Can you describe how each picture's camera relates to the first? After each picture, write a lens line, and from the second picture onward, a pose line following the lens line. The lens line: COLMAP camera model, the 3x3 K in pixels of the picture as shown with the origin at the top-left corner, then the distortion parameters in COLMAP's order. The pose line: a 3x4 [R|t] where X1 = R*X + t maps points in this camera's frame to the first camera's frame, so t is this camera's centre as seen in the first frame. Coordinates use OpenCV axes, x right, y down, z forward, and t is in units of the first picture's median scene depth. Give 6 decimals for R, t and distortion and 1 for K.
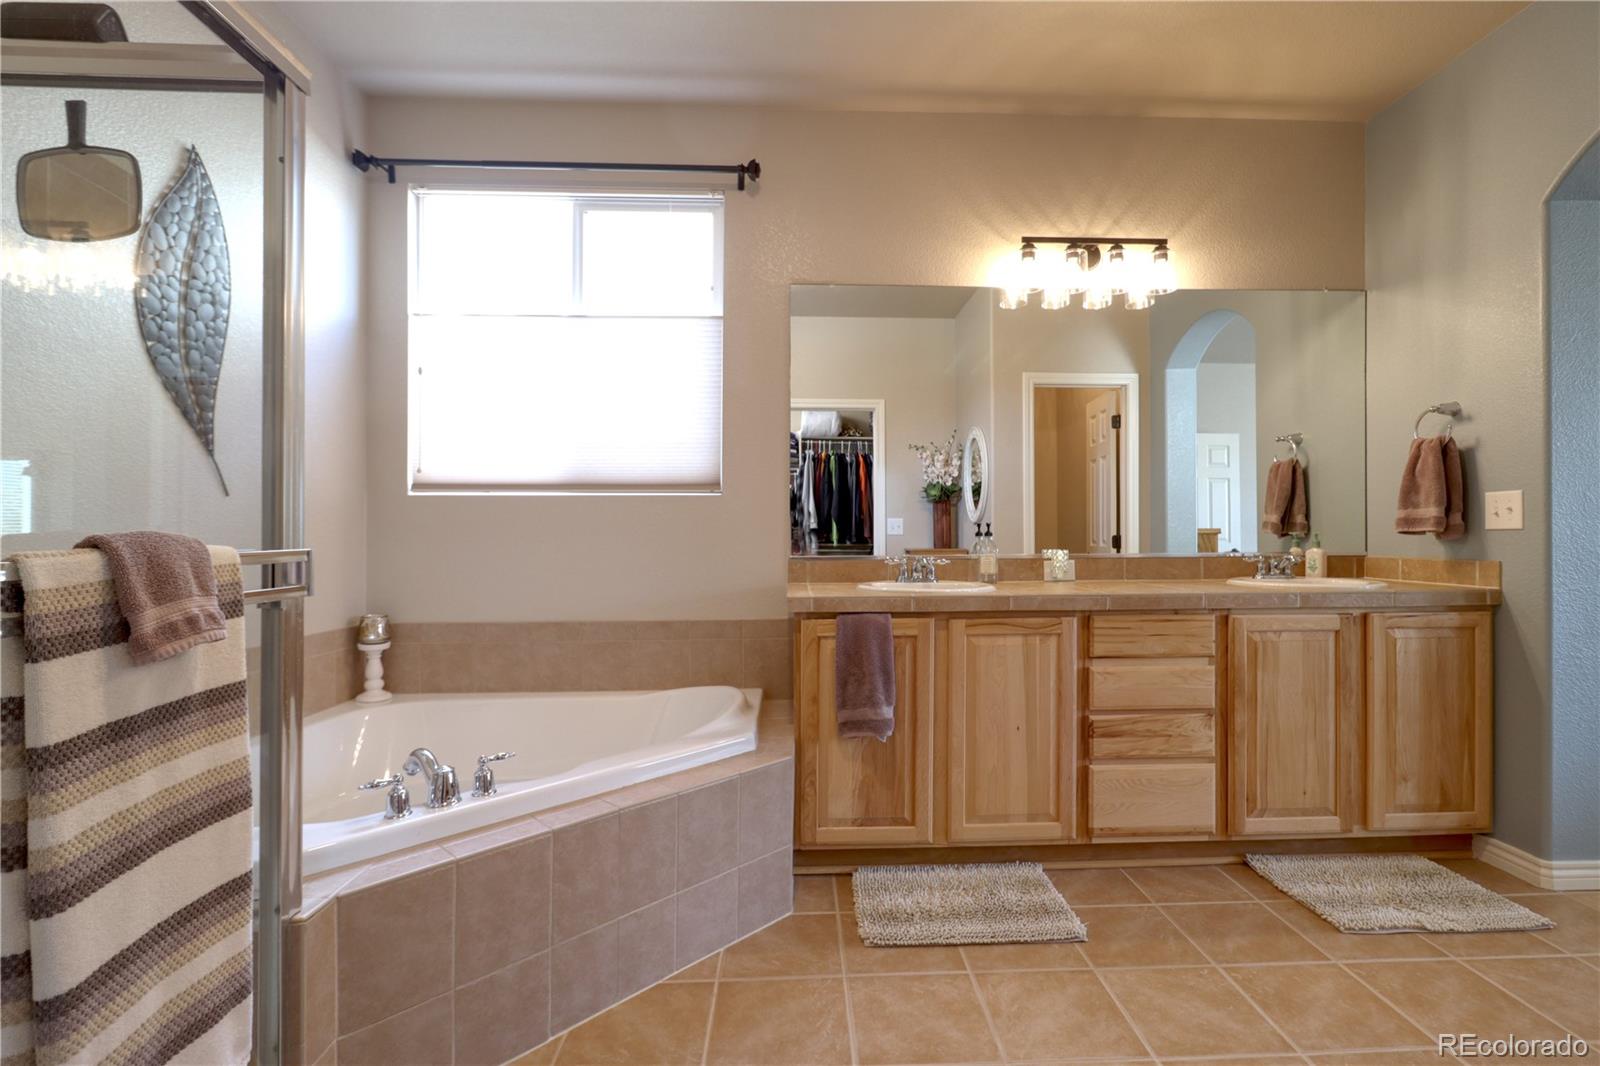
lens RADIAL K [[765.5, 0, 842.6], [0, 765.5, 507.9], [0, 0, 1]] dist [0.001731, -0.000607]
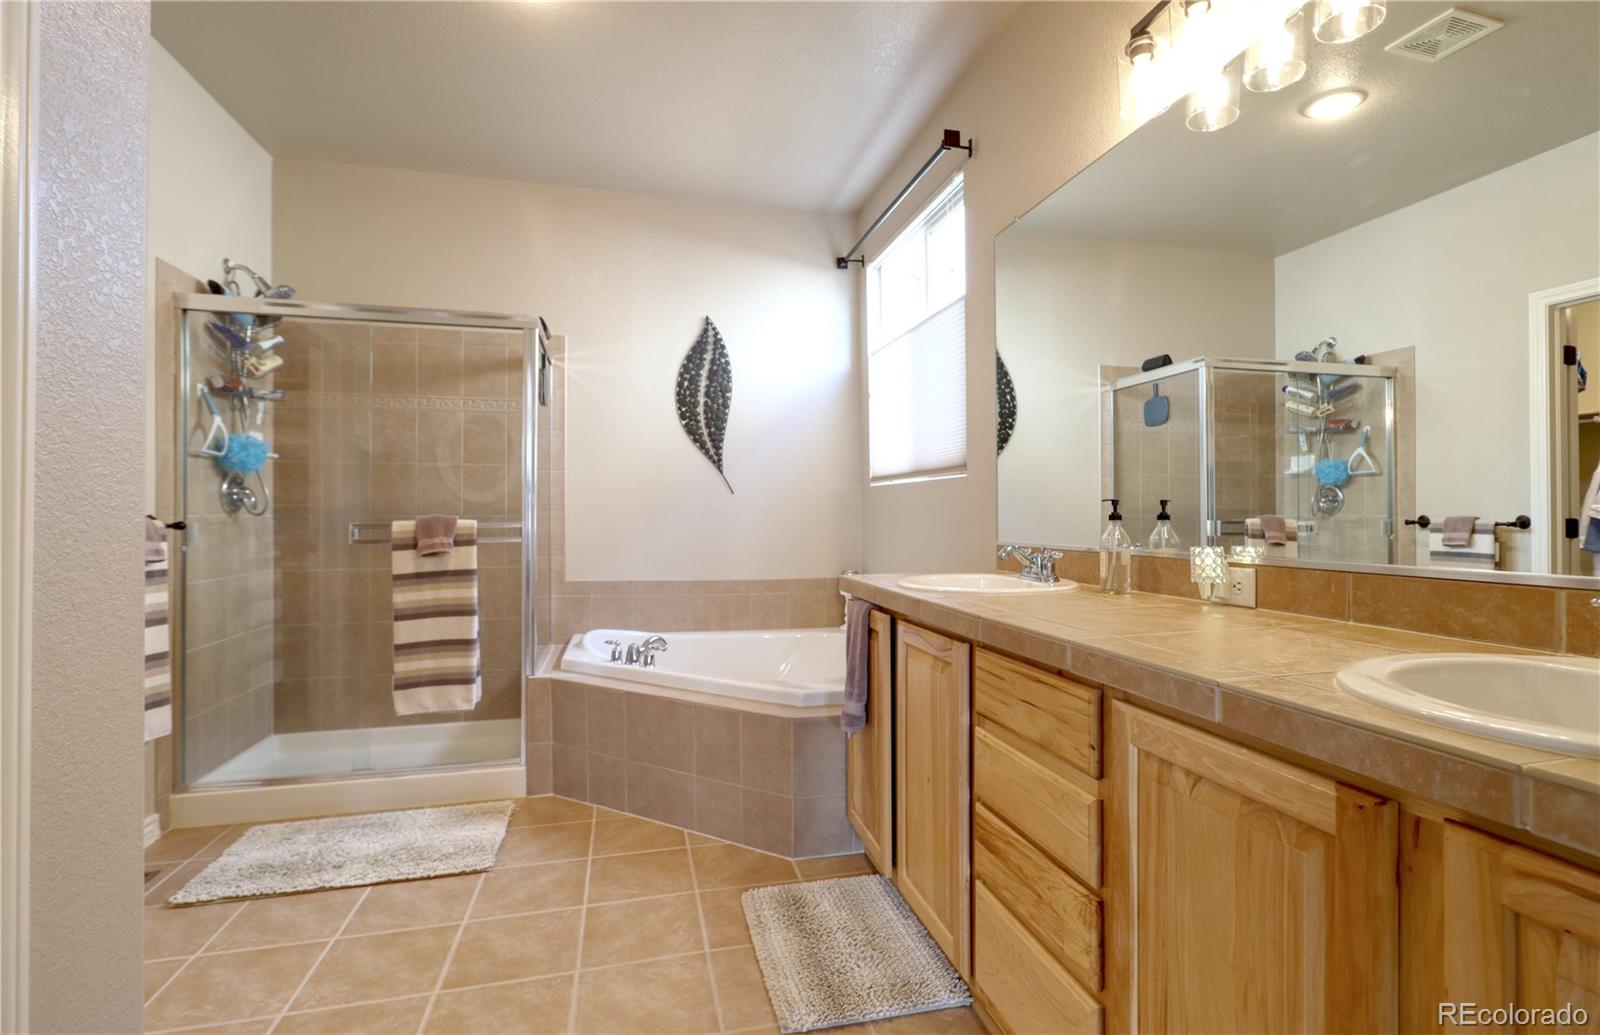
lens RADIAL K [[775.6, 0, 797.5], [0, 775.6, 486.9], [0, 0, 1]] dist [-0.002949, -0.000104]
pose [[0.161754, -0.032863, -0.986284, 1.118900], [0.033674, 0.999047, -0.027766, 0.025349], [0.986256, -0.028721, 0.162706, 0.893332]]
